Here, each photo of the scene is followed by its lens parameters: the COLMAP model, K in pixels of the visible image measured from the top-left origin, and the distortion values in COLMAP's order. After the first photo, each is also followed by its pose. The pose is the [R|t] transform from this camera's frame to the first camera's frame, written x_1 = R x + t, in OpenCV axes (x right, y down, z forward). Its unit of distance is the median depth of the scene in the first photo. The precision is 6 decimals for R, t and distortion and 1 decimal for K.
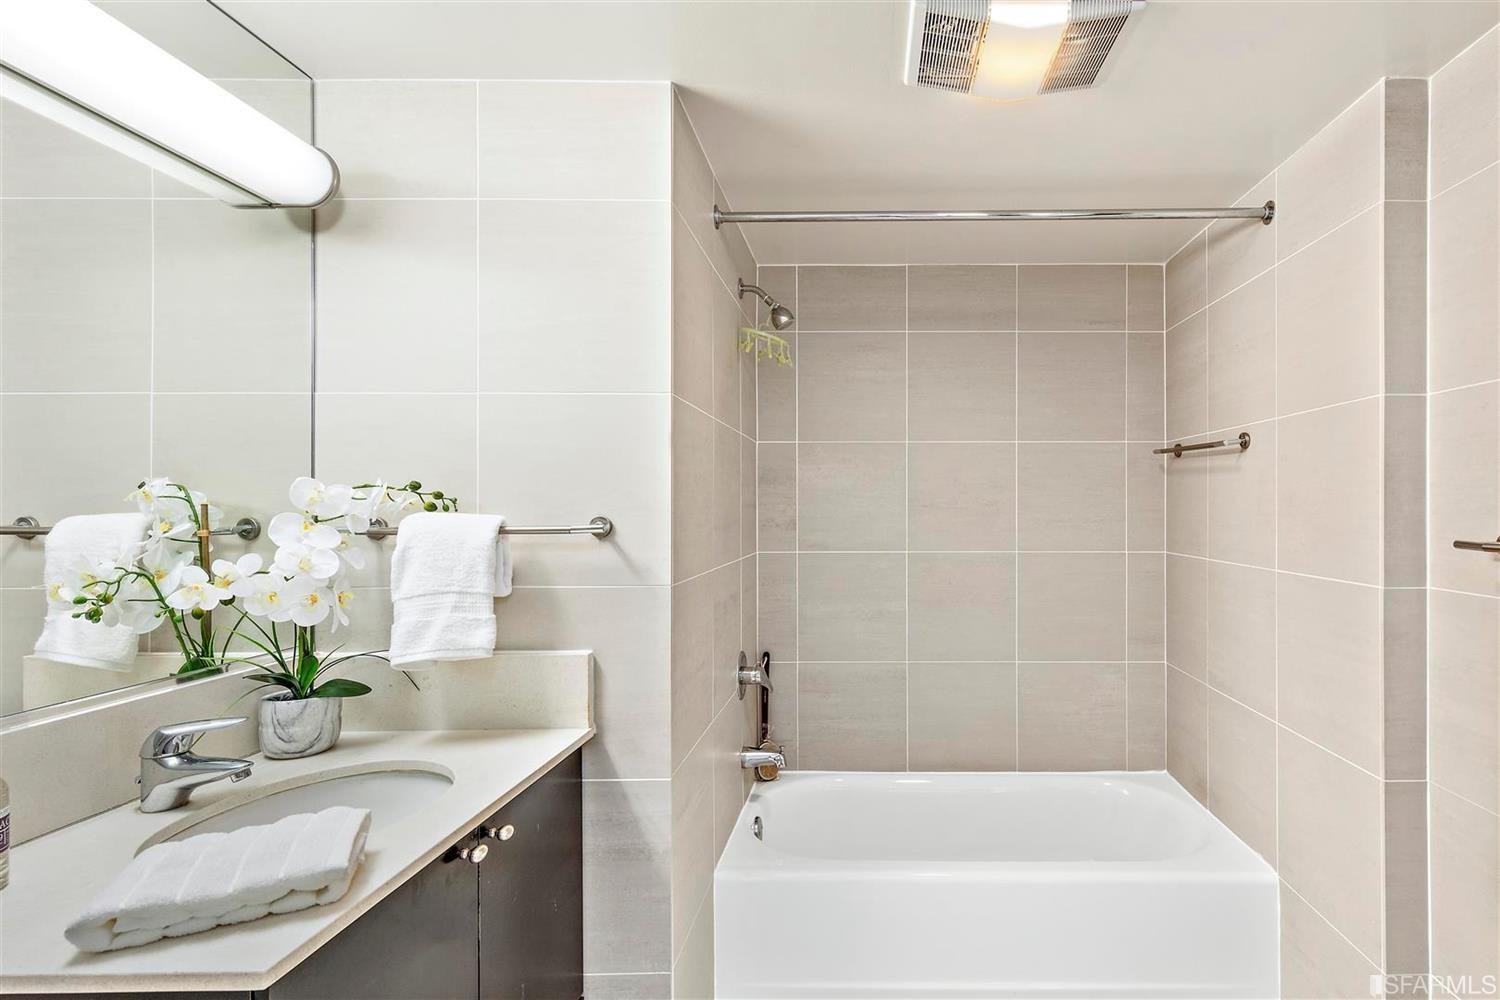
lens RADIAL K [[652.4, 0, 826.7], [0, 652.4, 506.9], [0, 0, 1]] dist [0.007420, -0.000485]
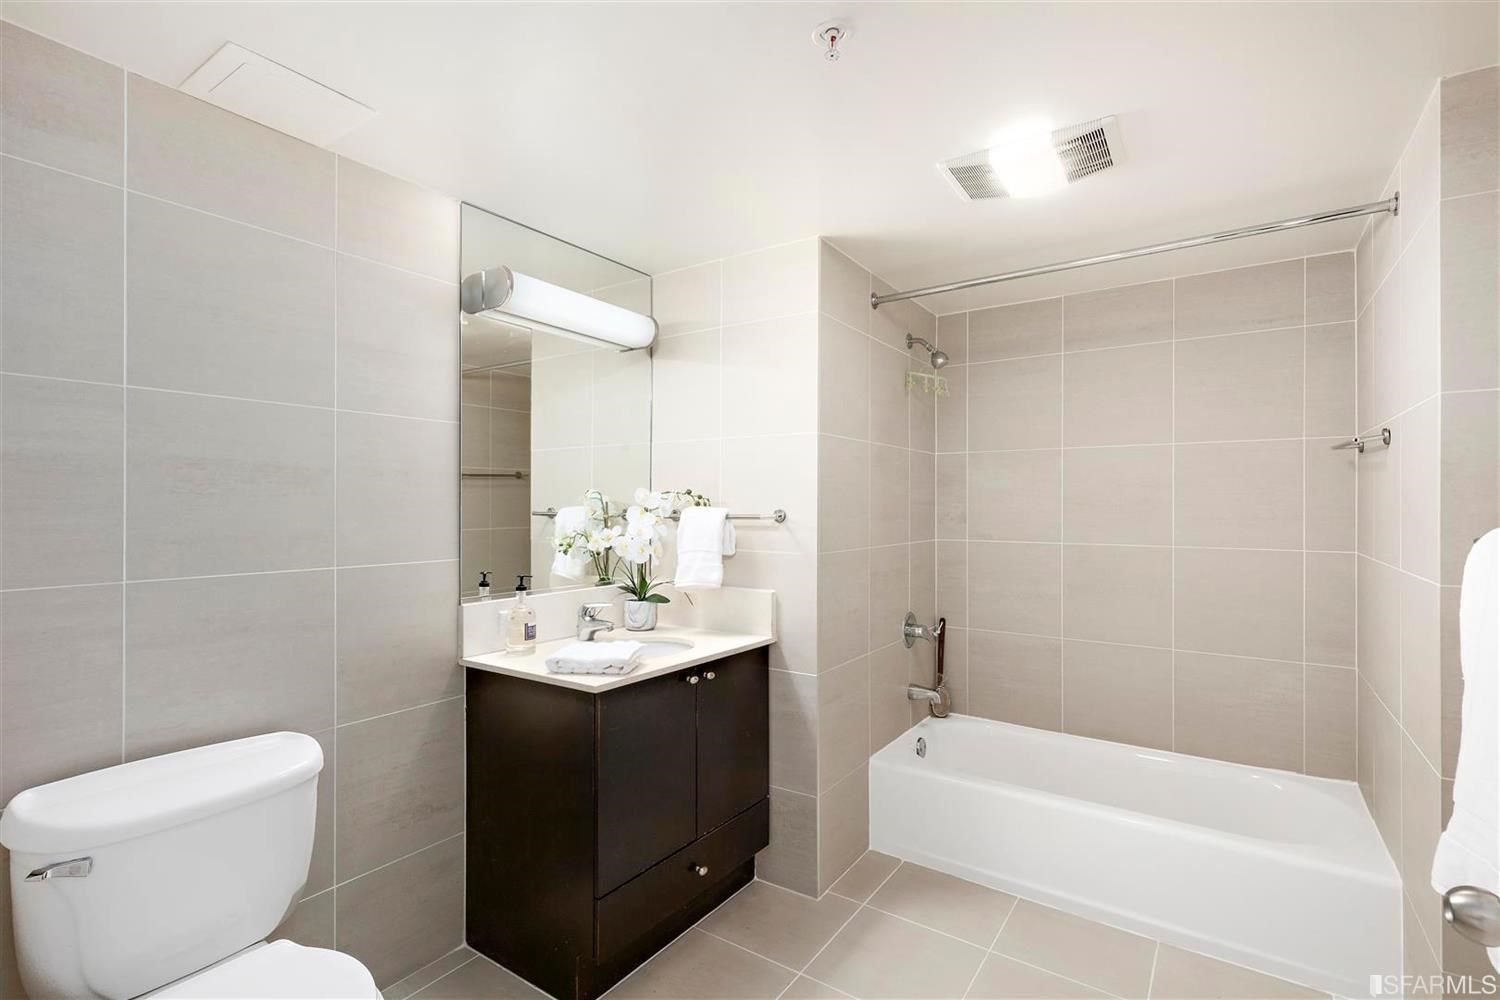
lens RADIAL K [[652.4, 0, 826.7], [0, 652.4, 506.9], [0, 0, 1]] dist [0.007420, -0.000485]
pose [[0.867617, 0.004162, -0.497216, 0.603528], [-0.002878, 0.999990, 0.003348, 0.002512], [0.497226, -0.001473, 0.867620, -0.383278]]
